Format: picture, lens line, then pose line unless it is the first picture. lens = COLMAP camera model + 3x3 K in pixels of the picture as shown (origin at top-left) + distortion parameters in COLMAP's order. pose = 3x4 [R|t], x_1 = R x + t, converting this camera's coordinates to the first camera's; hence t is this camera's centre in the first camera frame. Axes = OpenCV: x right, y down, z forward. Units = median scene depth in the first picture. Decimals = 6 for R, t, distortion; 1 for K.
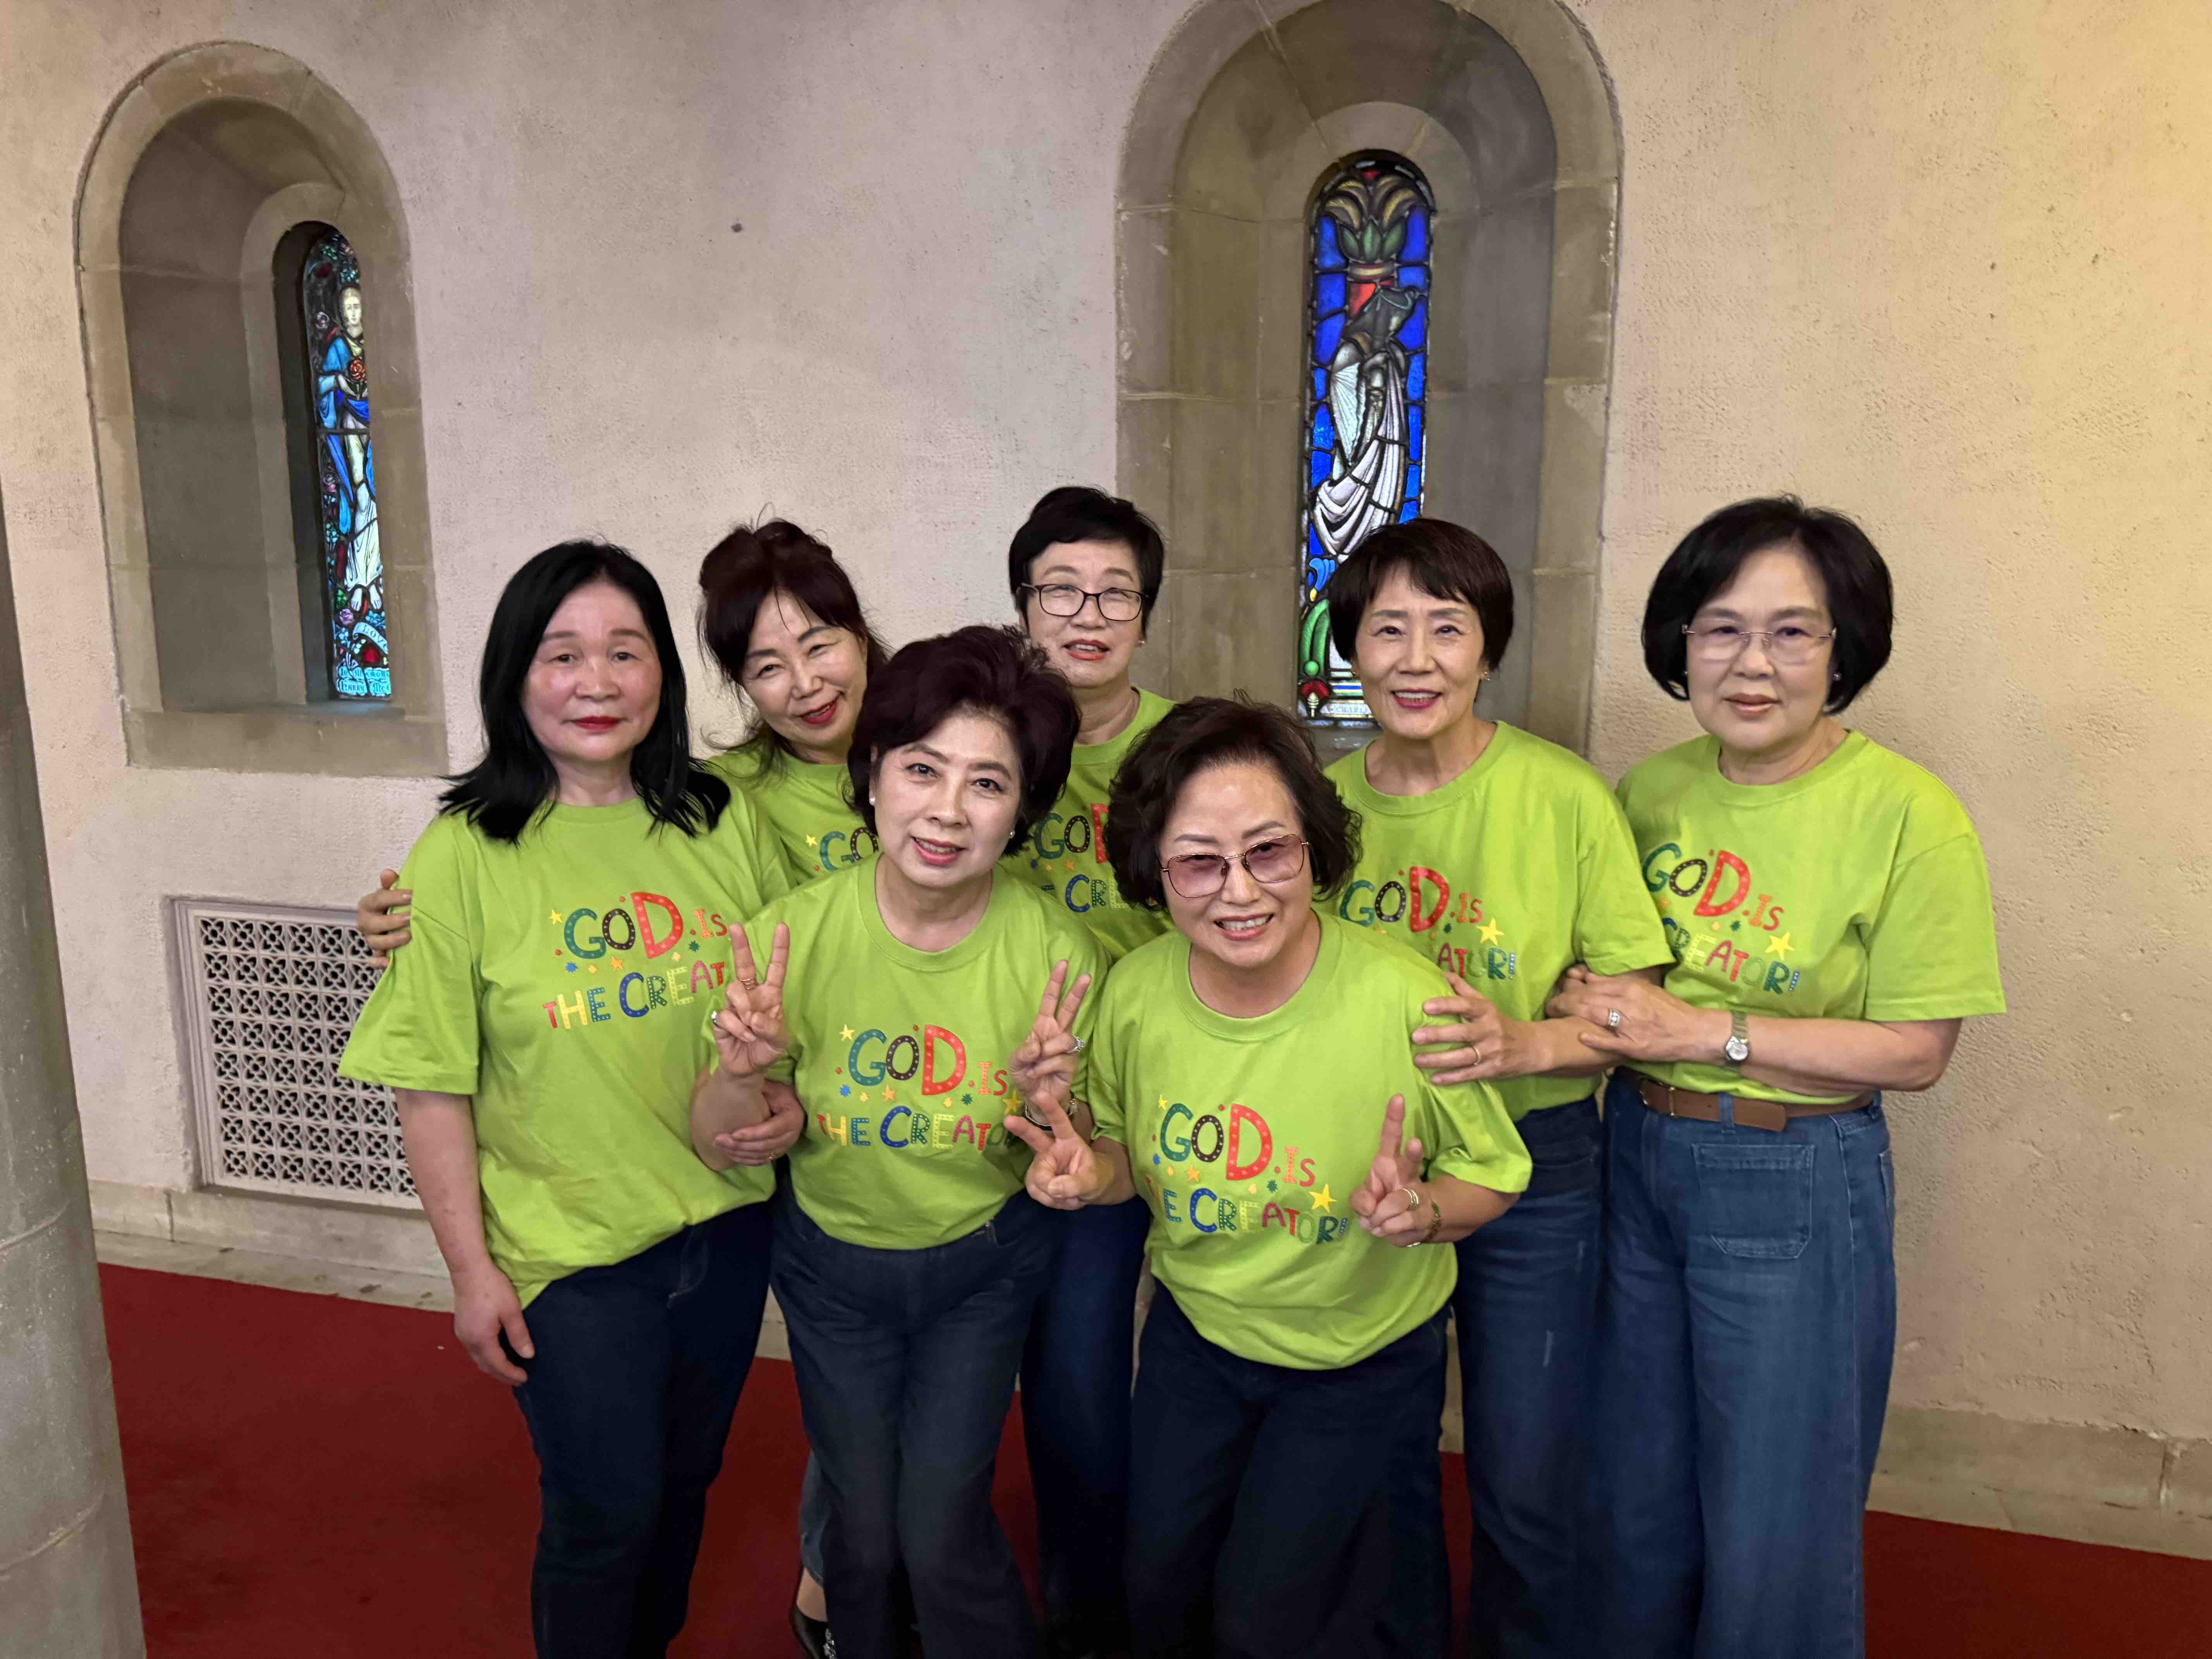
lens RADIAL K [[1540.0, 0, 1101.0], [0, 1540.0, 810.0], [0, 0, 1]] dist [0.025623, -0.018379]
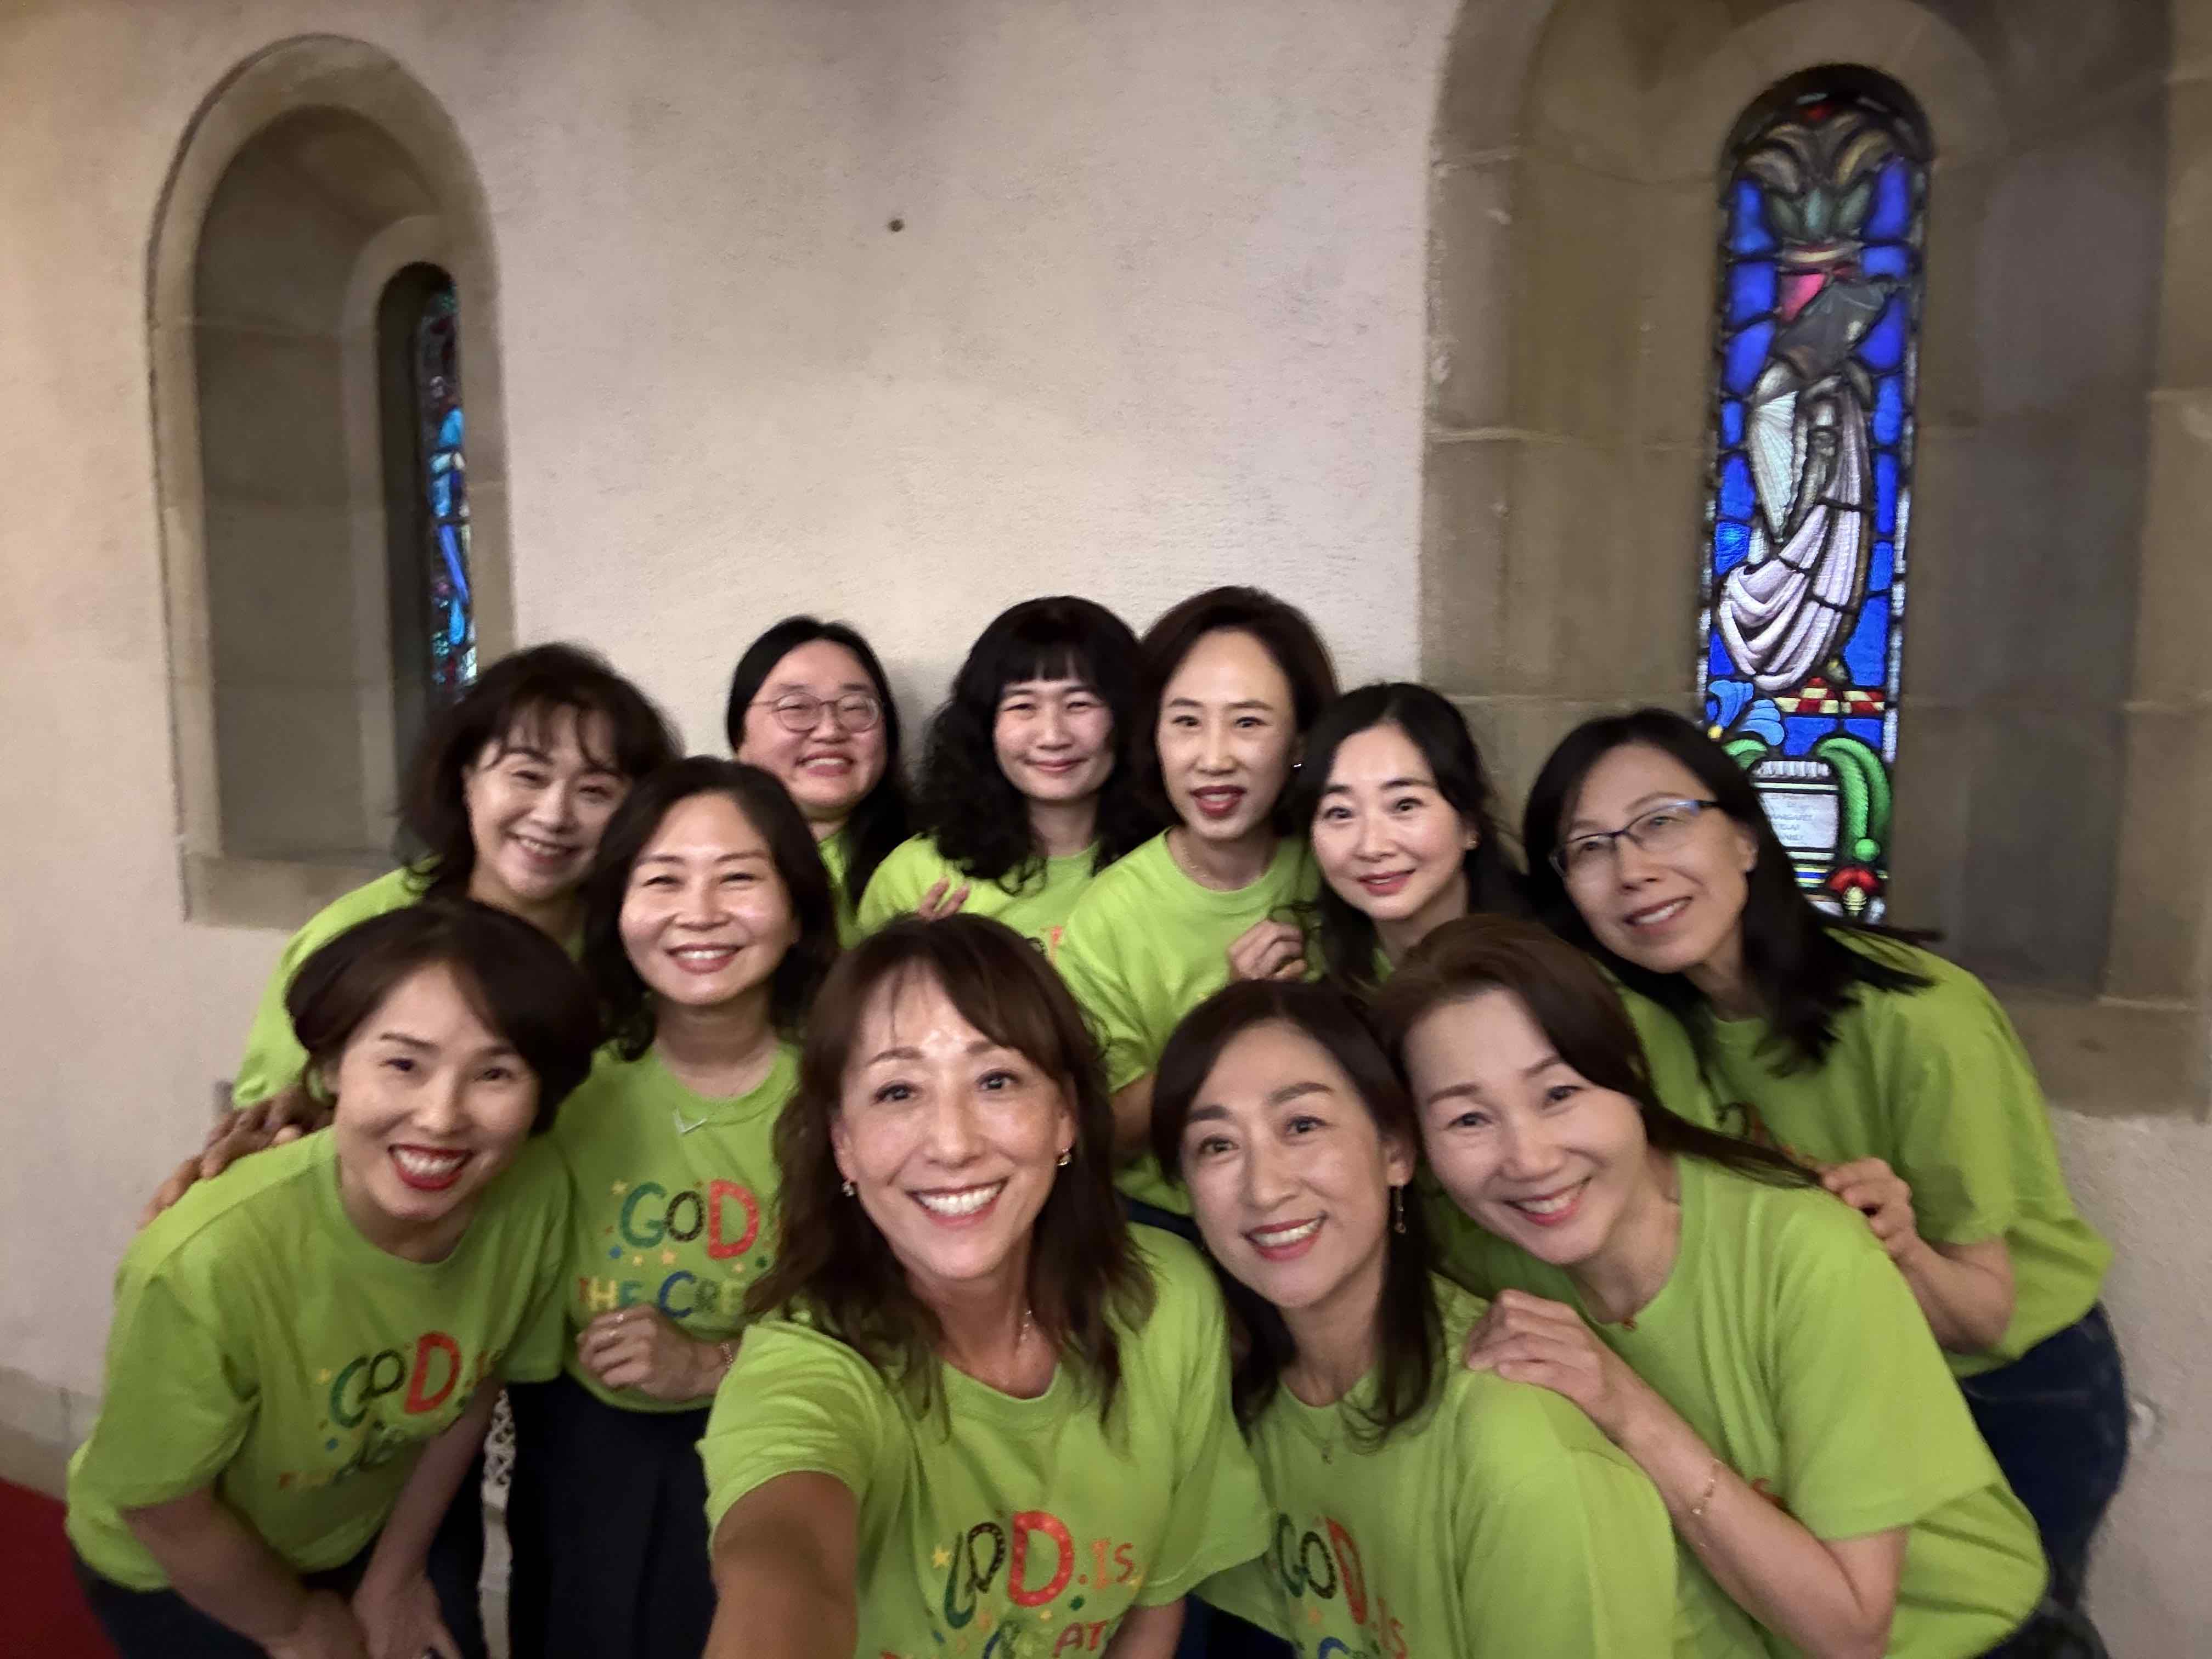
lens RADIAL K [[1554.1, 0, 1106.7], [0, 1554.1, 810.5], [0, 0, 1]] dist [0.046732, -0.017267]
pose [[0.984298, 0.022303, -0.175098, -0.002464], [-0.036237, 0.996389, -0.076788, -0.046698], [0.172753, 0.081927, 0.981552, 0.301121]]
